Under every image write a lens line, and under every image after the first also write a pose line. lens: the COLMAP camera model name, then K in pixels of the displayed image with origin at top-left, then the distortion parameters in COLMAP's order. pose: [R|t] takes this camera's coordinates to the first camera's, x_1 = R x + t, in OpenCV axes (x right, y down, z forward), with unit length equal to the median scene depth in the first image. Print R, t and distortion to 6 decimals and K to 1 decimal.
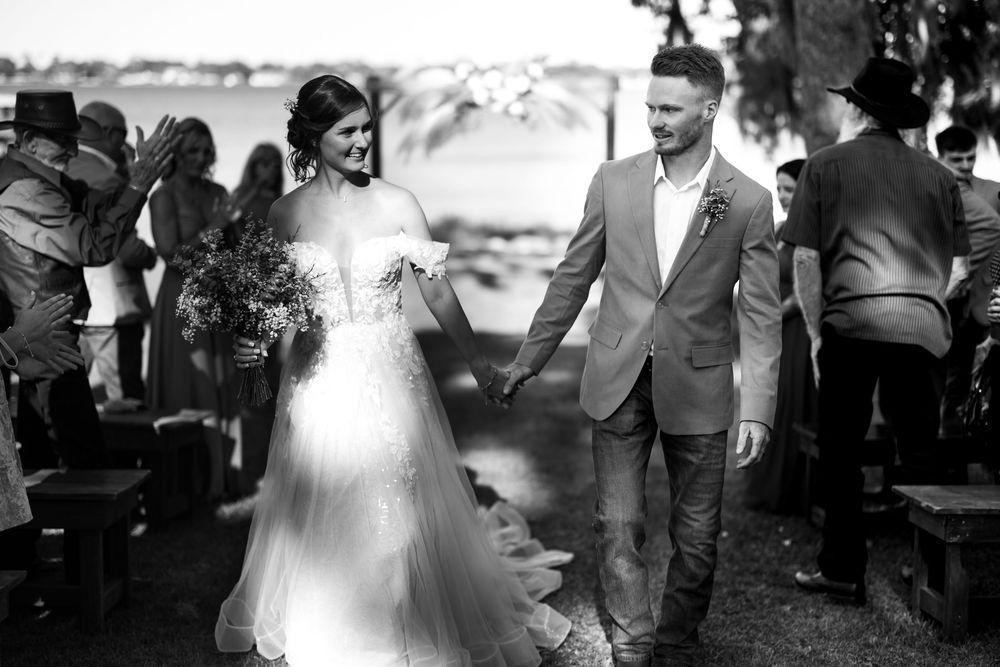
lens RADIAL K [[1513.8, 0, 482.5], [0, 1513.8, 331.8], [0, 0, 1]] dist [0.015268, 0.100381]
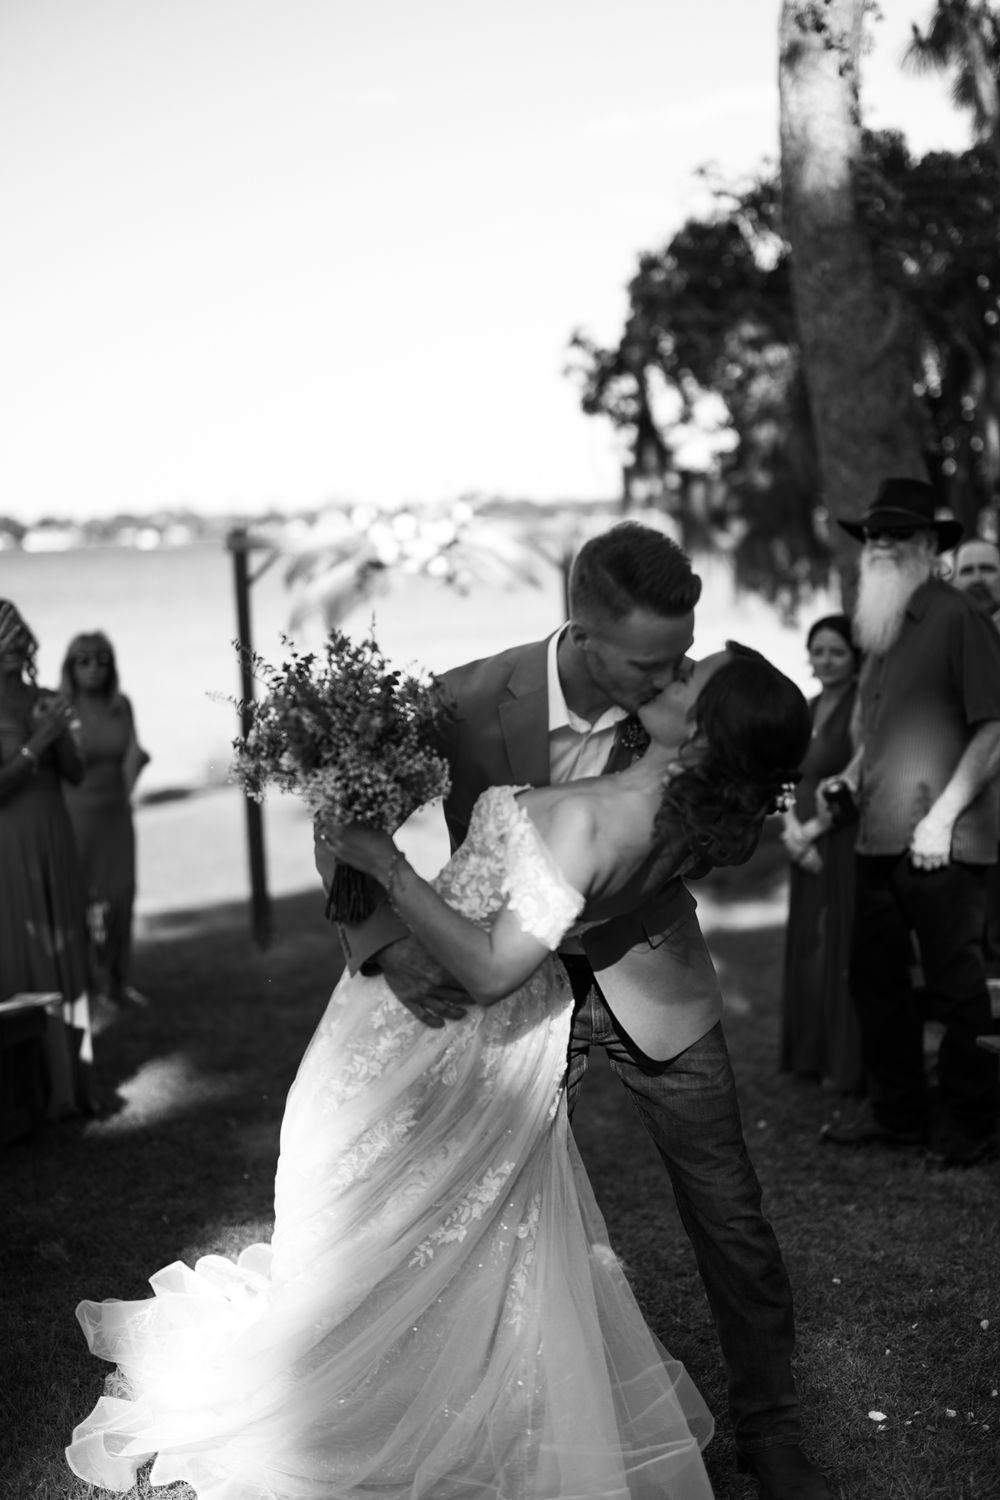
lens RADIAL K [[2270.7, 0, 500.0], [0, 2270.7, 750.0], [0, 0, 1]] dist [0.015268, 0.100381]
pose [[0.997257, -0.048275, 0.056112, -0.022696], [0.051863, 0.996578, -0.064355, 0.017799], [-0.052813, 0.067088, 0.996348, -0.119500]]
